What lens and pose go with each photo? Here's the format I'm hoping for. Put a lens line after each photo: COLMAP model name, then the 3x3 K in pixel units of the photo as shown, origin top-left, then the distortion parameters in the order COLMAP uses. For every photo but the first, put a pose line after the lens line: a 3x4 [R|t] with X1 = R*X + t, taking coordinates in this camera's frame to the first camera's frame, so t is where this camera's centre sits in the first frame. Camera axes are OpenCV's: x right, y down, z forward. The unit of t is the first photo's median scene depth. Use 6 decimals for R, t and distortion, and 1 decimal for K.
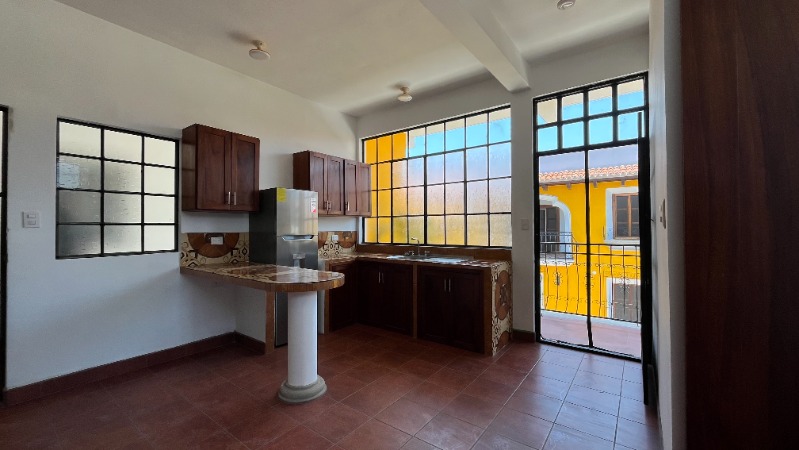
lens RADIAL K [[325.0, 0, 402.4], [0, 325.0, 223.0], [0, 0, 1]] dist [0.004659, 0.000178]
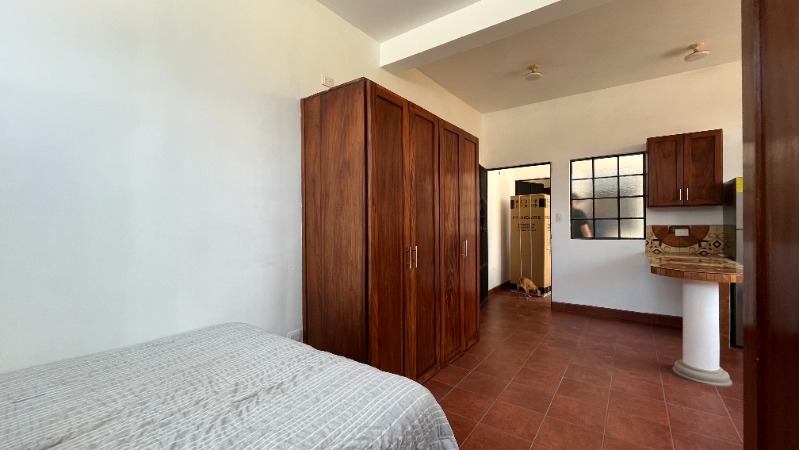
lens RADIAL K [[325.0, 0, 398.4], [0, 325.0, 222.7], [0, 0, 1]] dist [0.004659, 0.000178]
pose [[0.028027, 0.002682, -0.999604, 0.523108], [0.023403, 0.999721, 0.003339, -0.005368], [0.999333, -0.023487, 0.027957, -0.002034]]
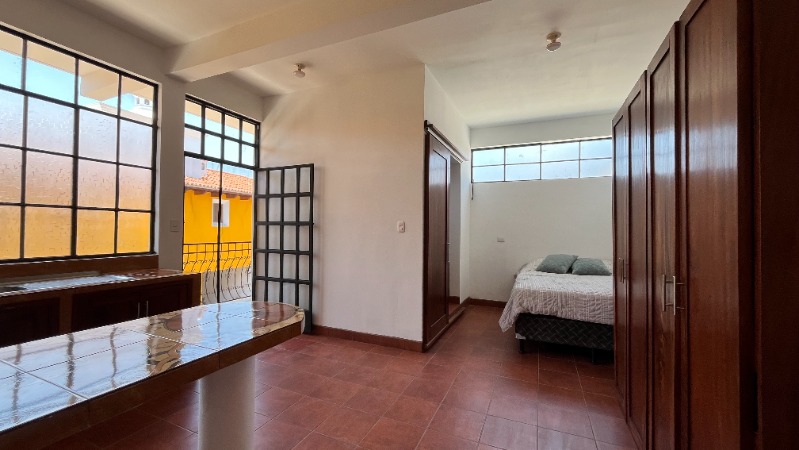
lens RADIAL K [[325.0, 0, 400.5], [0, 325.0, 224.8], [0, 0, 1]] dist [0.004659, 0.000178]
pose [[-0.226737, 0.017049, 0.973807, -1.137591], [-0.019073, 0.999577, -0.021941, 0.017639], [-0.973769, -0.023548, -0.226316, 0.998349]]
